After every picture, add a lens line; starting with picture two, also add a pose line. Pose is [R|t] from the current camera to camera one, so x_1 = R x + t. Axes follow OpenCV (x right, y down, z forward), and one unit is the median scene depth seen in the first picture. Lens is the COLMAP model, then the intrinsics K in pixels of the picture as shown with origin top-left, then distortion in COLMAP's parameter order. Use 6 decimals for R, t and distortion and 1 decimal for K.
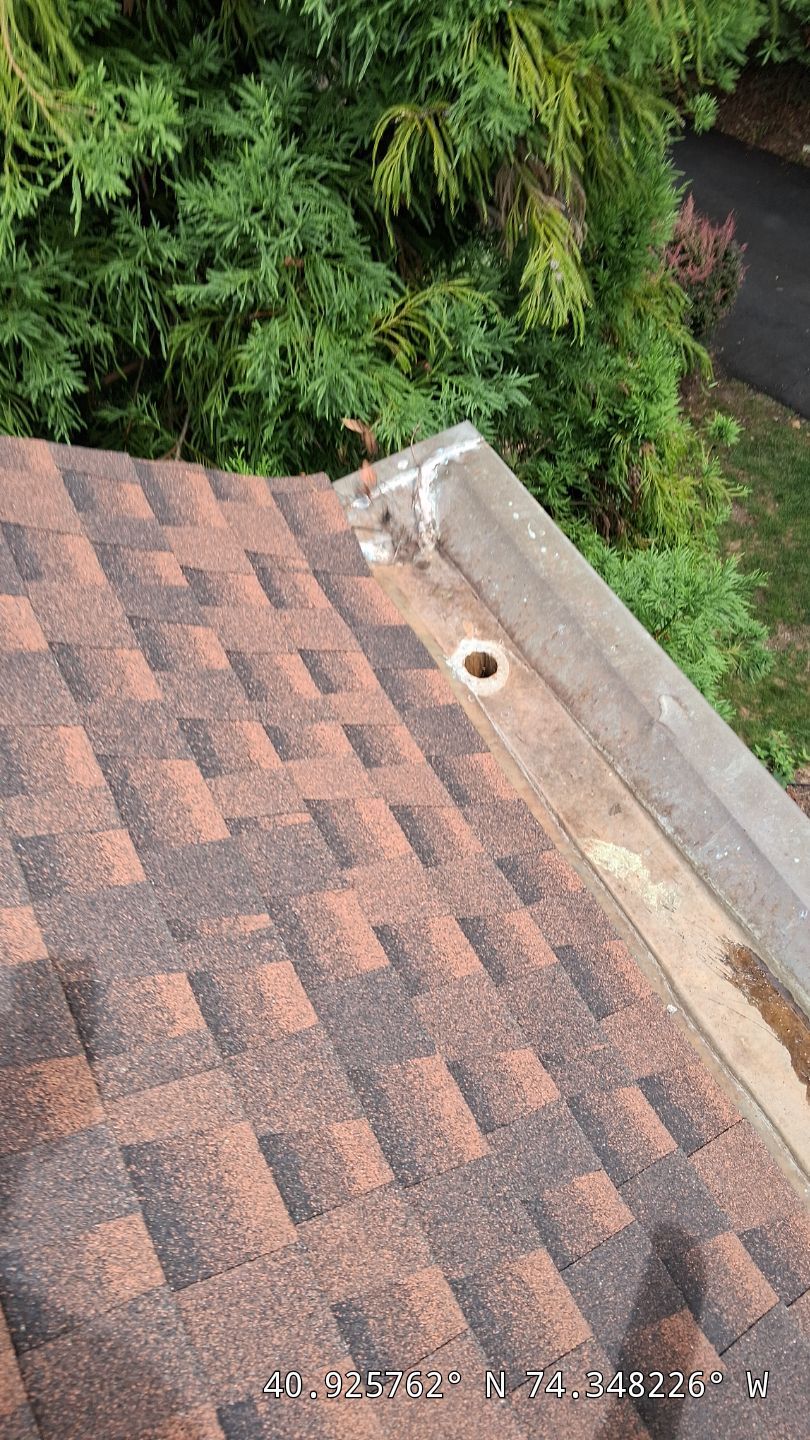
lens RADIAL K [[1088.2, 0, 401.2], [0, 1088.2, 719.8], [0, 0, 1]] dist [0.110685, -0.202144]
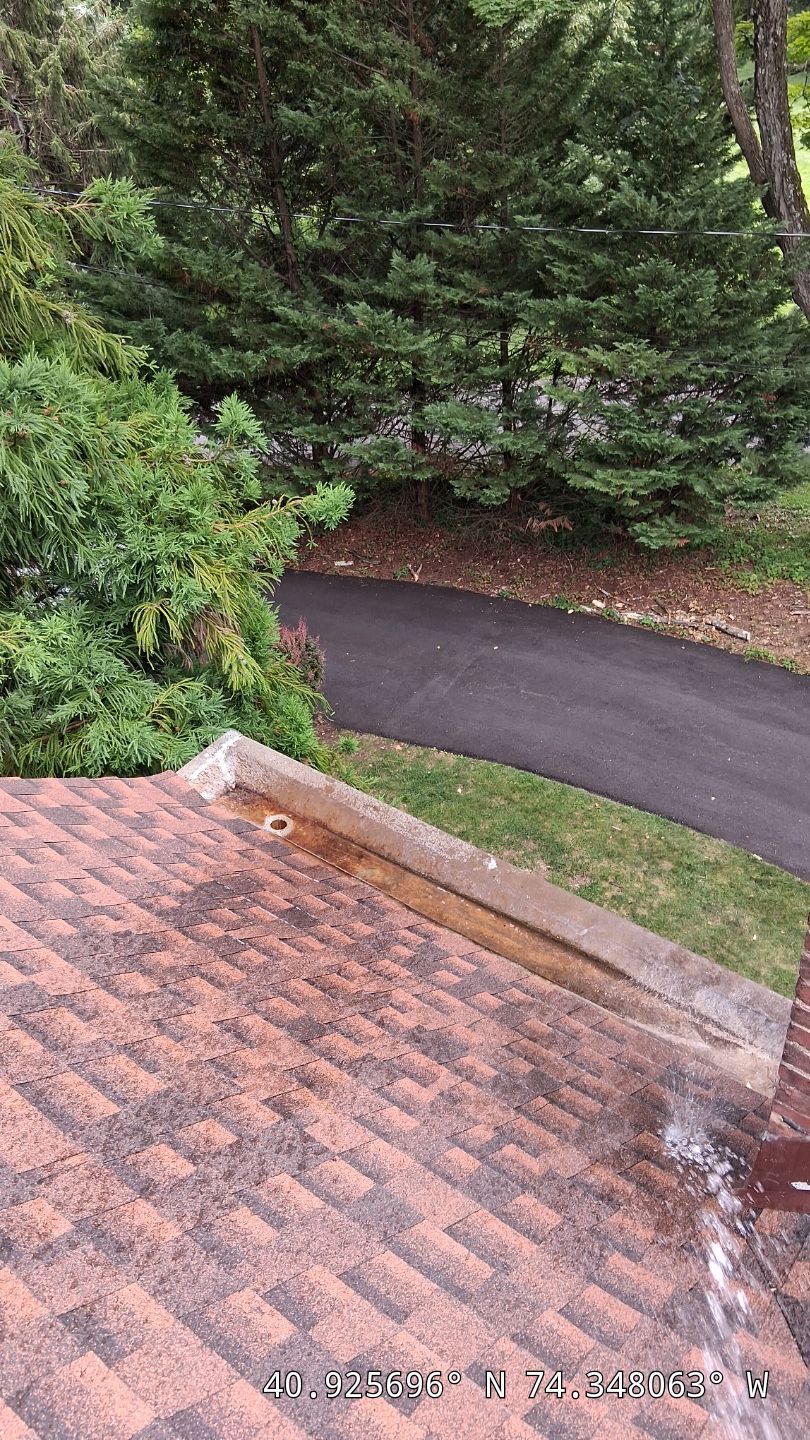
lens RADIAL K [[1088.2, 0, 401.2], [0, 1088.2, 719.8], [0, 0, 1]] dist [0.110685, -0.202144]
pose [[0.910070, -0.245244, 0.334106, -0.277248], [0.346870, 0.891904, -0.290152, 0.350869], [-0.226833, 0.379950, 0.896764, -0.767997]]
